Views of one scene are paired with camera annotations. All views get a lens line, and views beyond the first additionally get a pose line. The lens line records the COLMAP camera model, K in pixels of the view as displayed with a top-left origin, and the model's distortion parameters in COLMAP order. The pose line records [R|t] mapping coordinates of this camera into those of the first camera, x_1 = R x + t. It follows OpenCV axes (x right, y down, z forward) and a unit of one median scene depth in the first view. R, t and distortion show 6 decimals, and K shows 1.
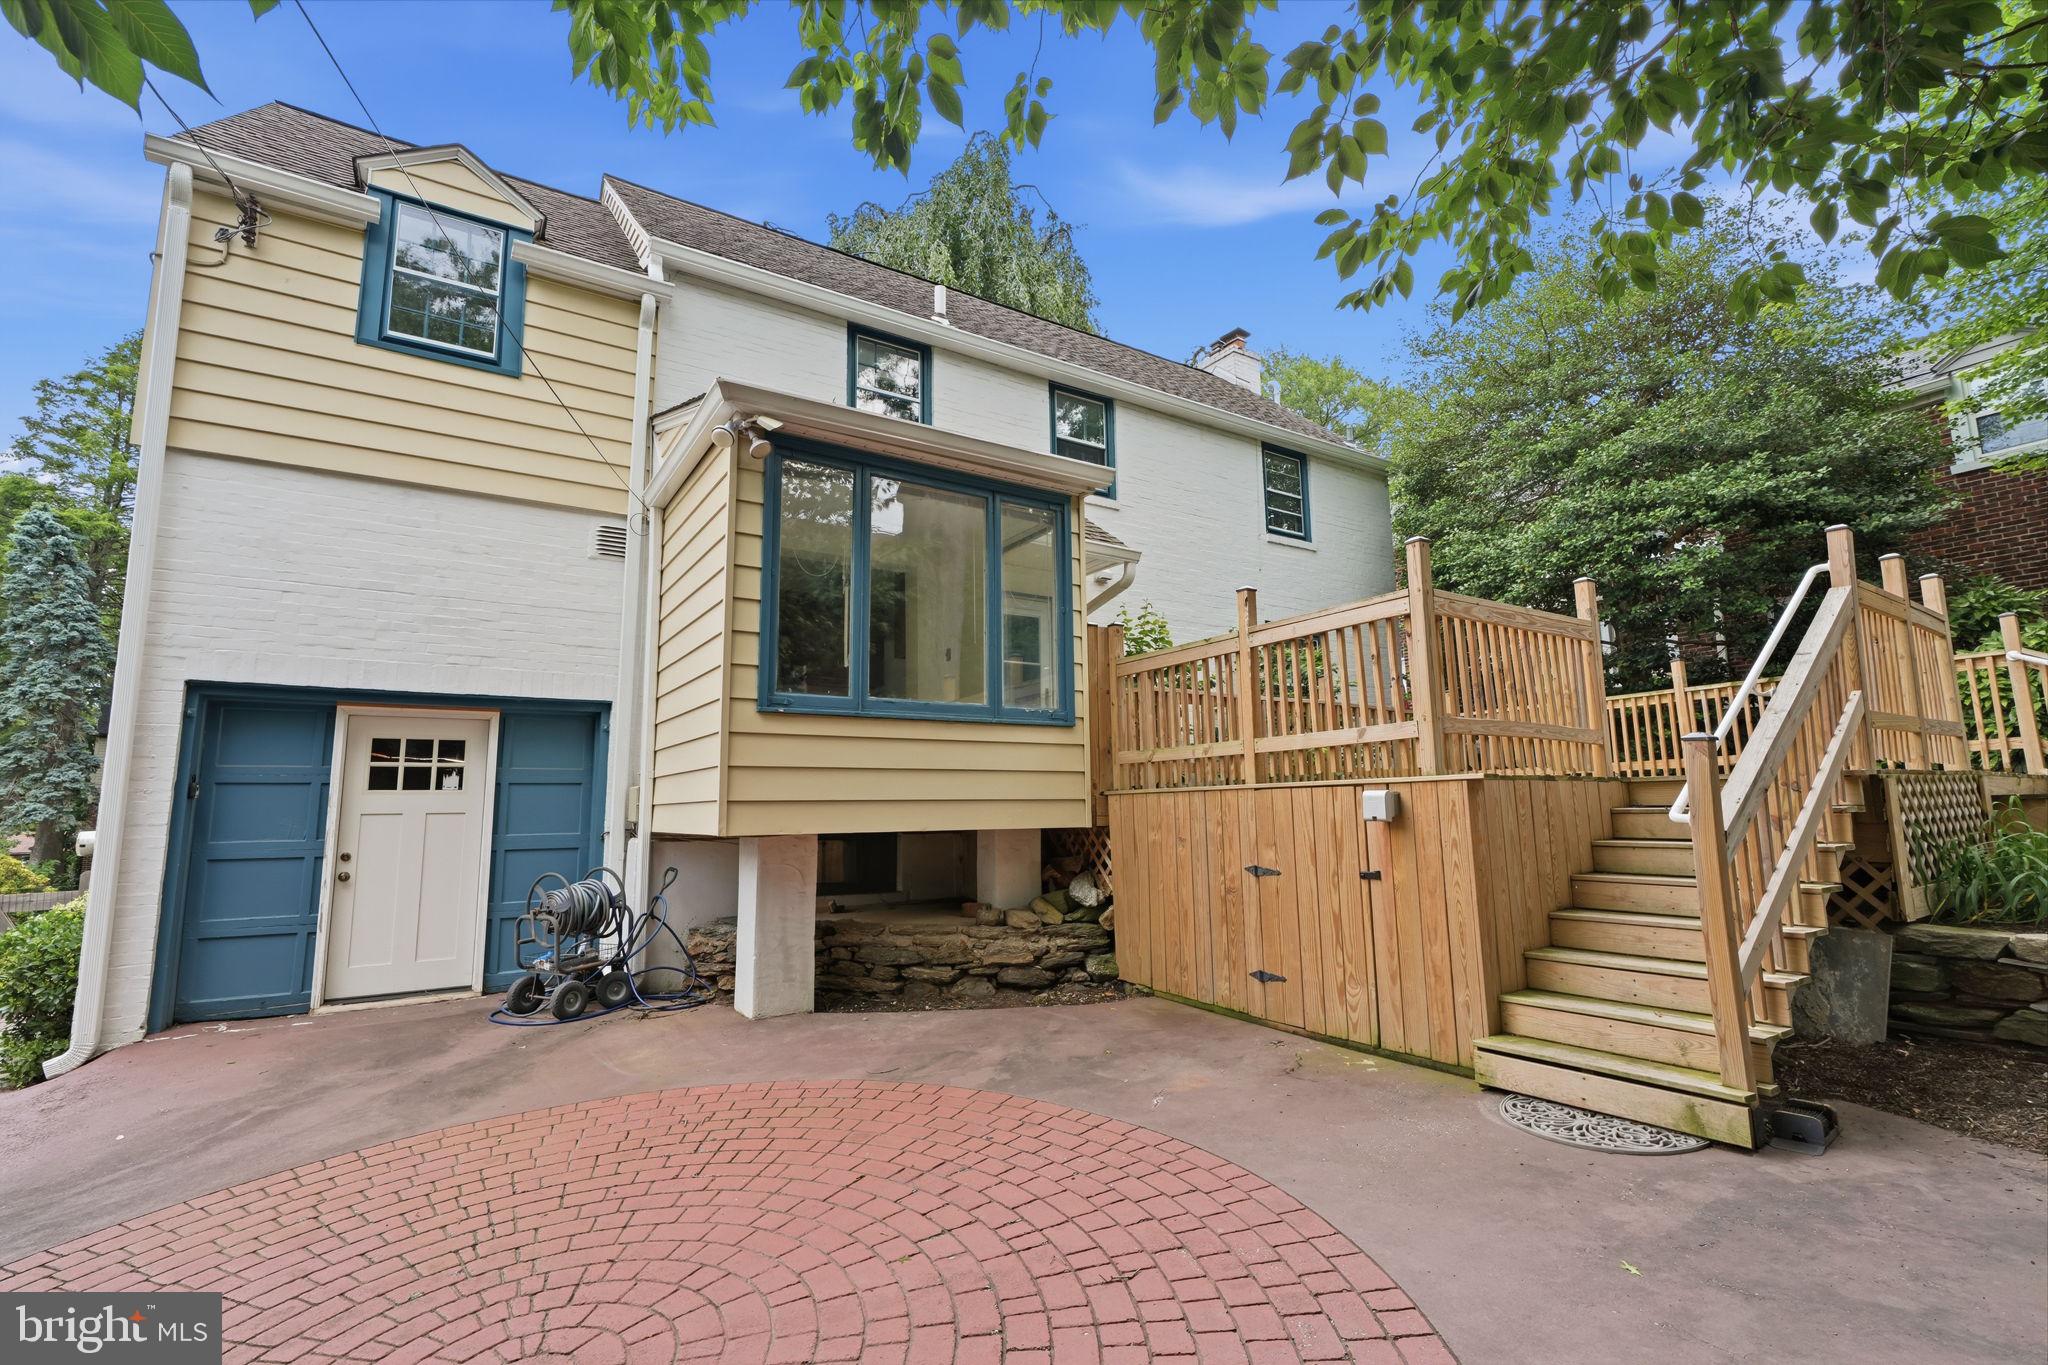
lens RADIAL K [[909.4, 0, 1024.0], [0, 909.4, 682.5], [0, 0, 1]] dist [-0.000301, -0.000034]
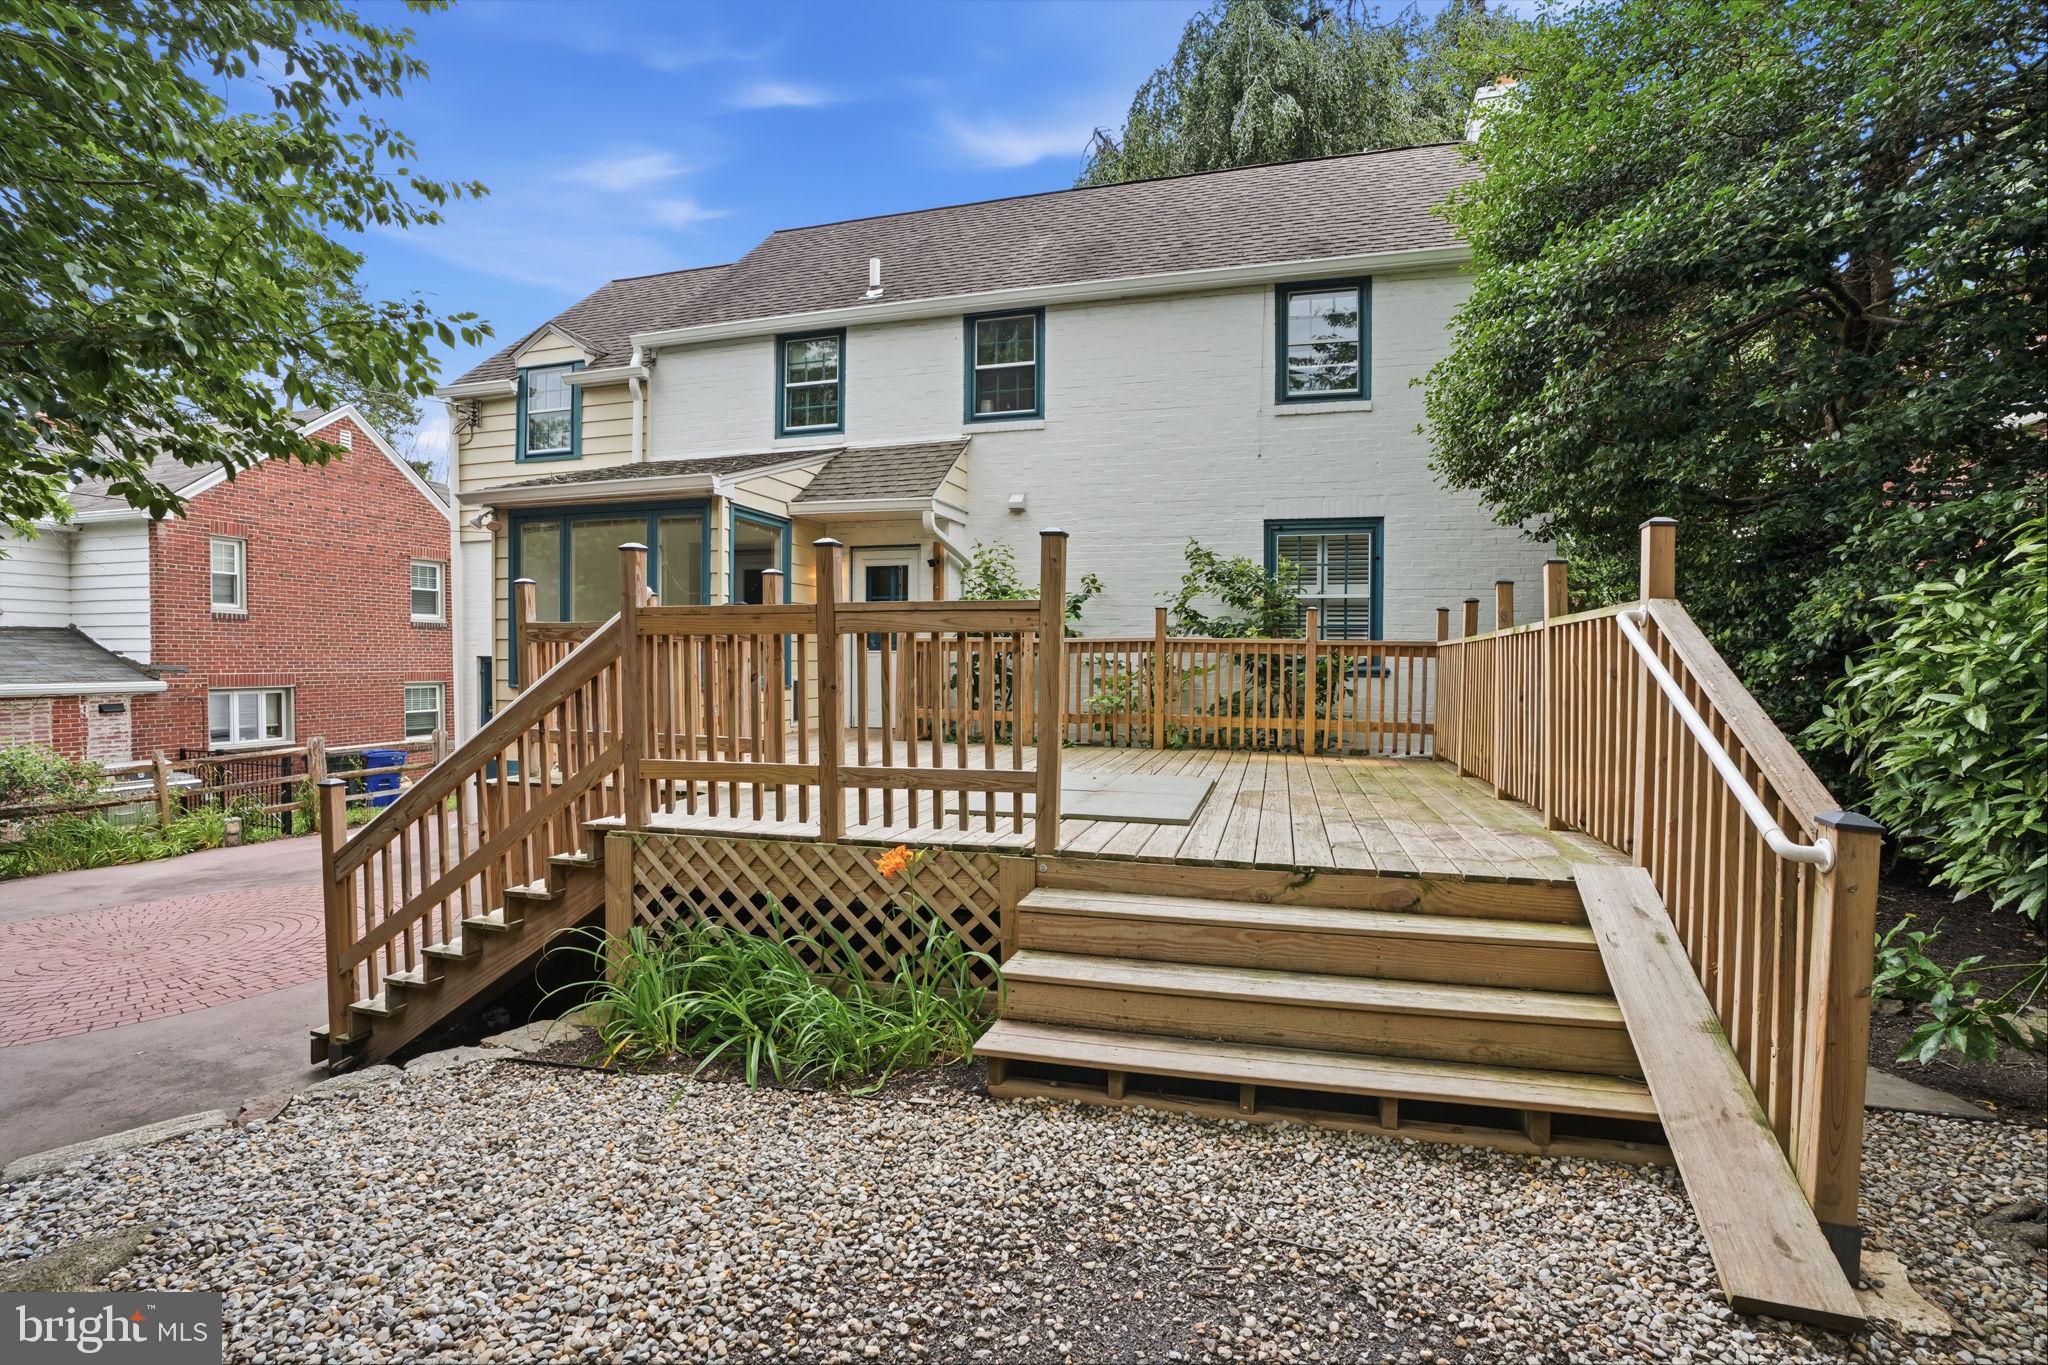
lens RADIAL K [[935.9, 0, 1011.0], [0, 935.9, 666.4], [0, 0, 1]] dist [-0.040343, 0.000198]
pose [[0.653981, 0.023576, -0.756144, 1.305506], [0.089264, 0.990127, 0.108075, -0.087496], [0.751227, -0.138175, 0.645419, 0.505406]]
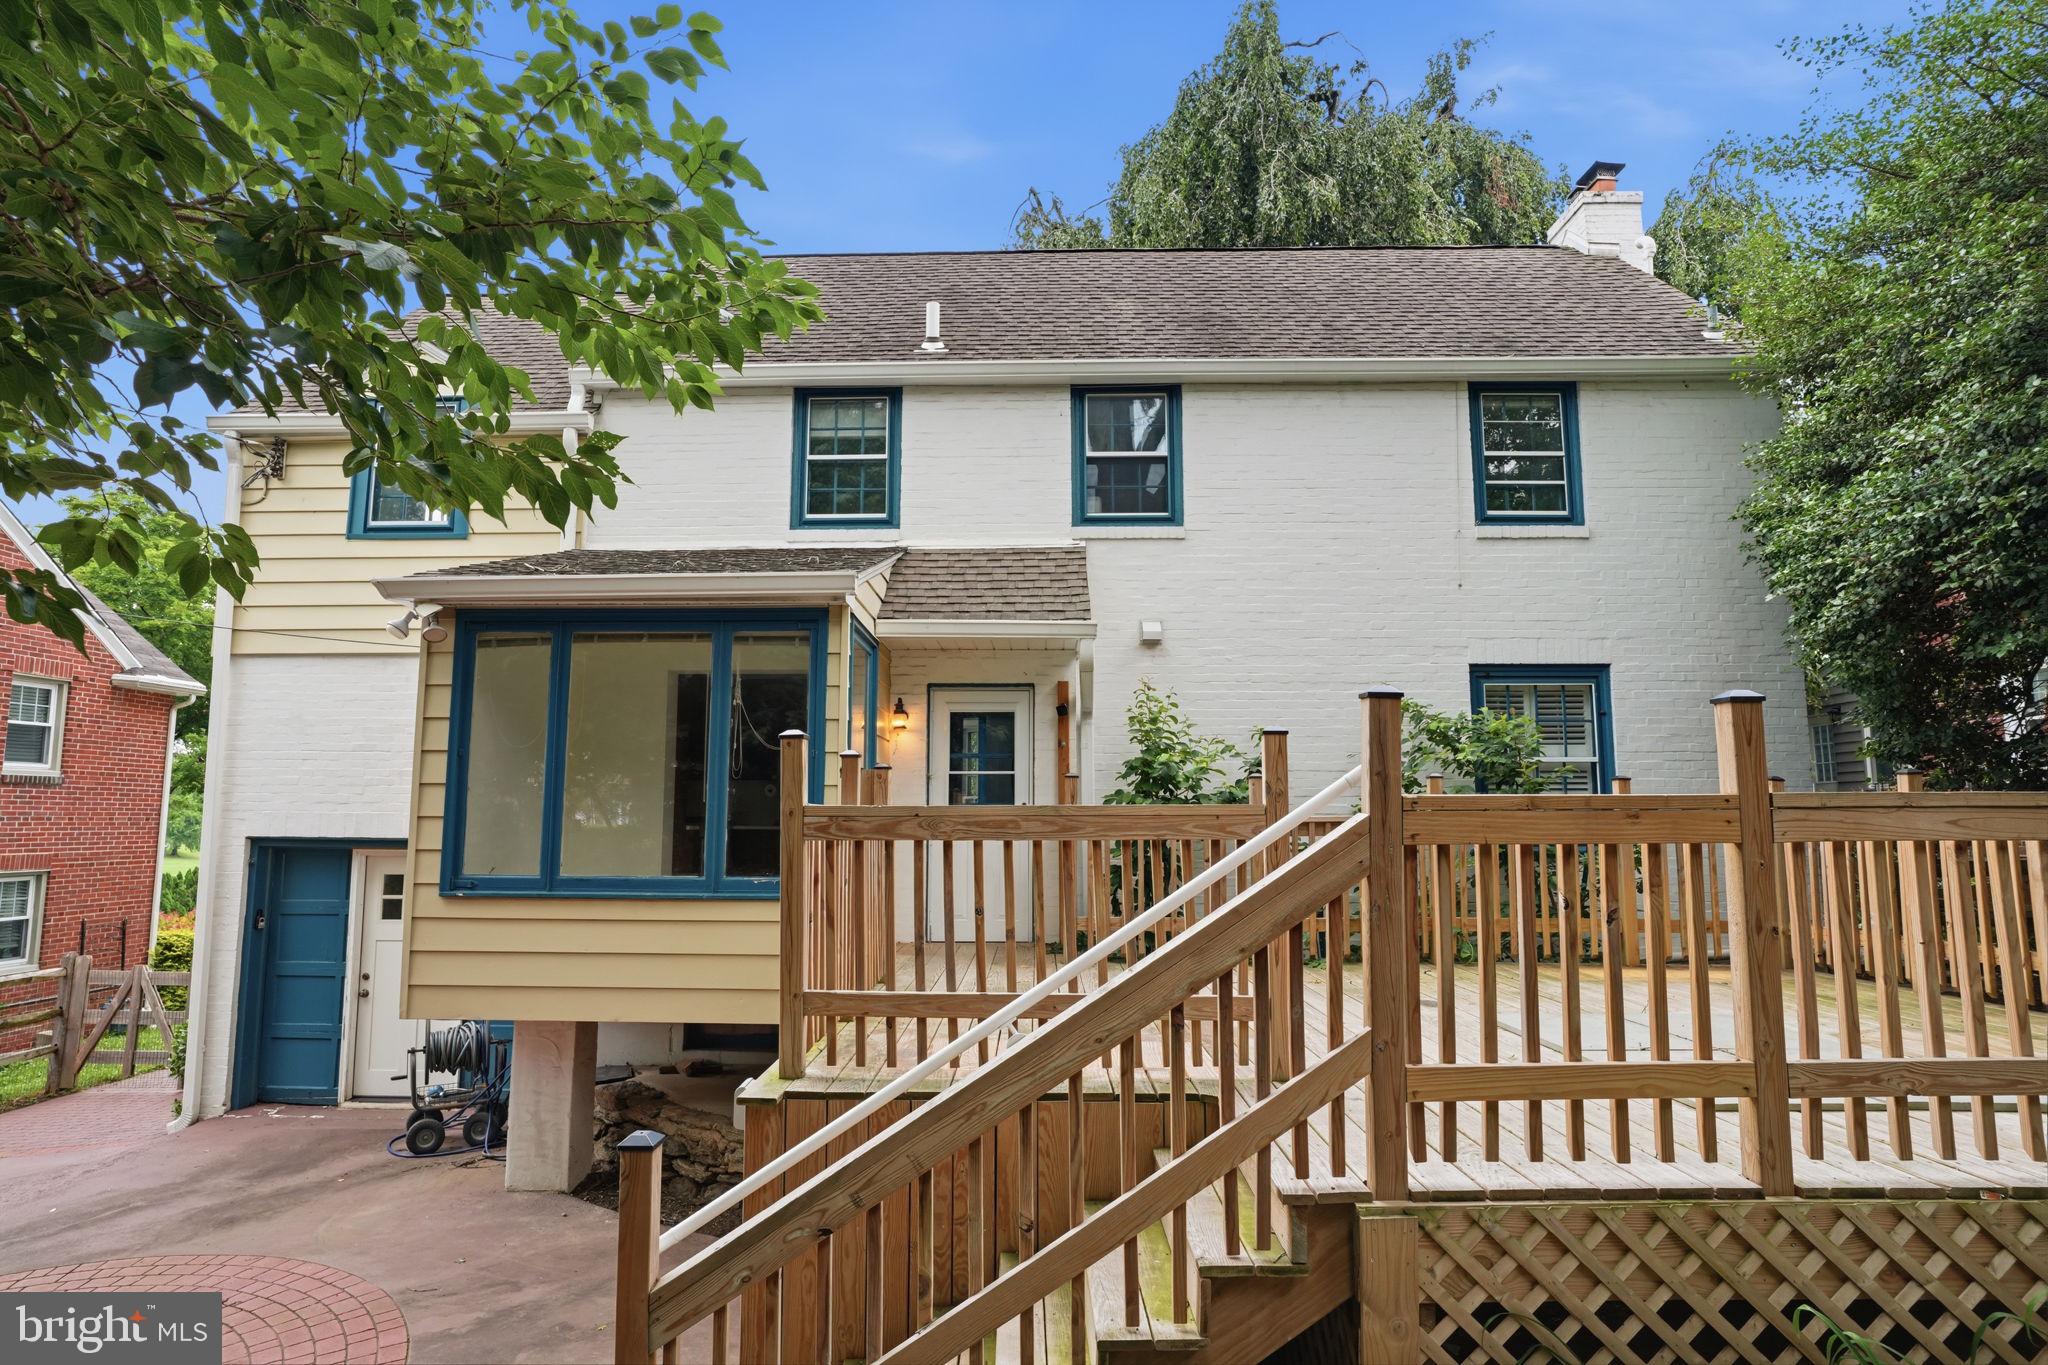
lens RADIAL K [[1125.1, 0, 1013.1], [0, 1125.1, 696.9], [0, 0, 1]] dist [-0.006548, -0.000964]
pose [[0.825584, -0.045403, -0.562450, 0.784459], [0.065064, 0.997769, 0.014960, -0.138079], [0.560516, -0.048946, 0.826696, 0.277088]]
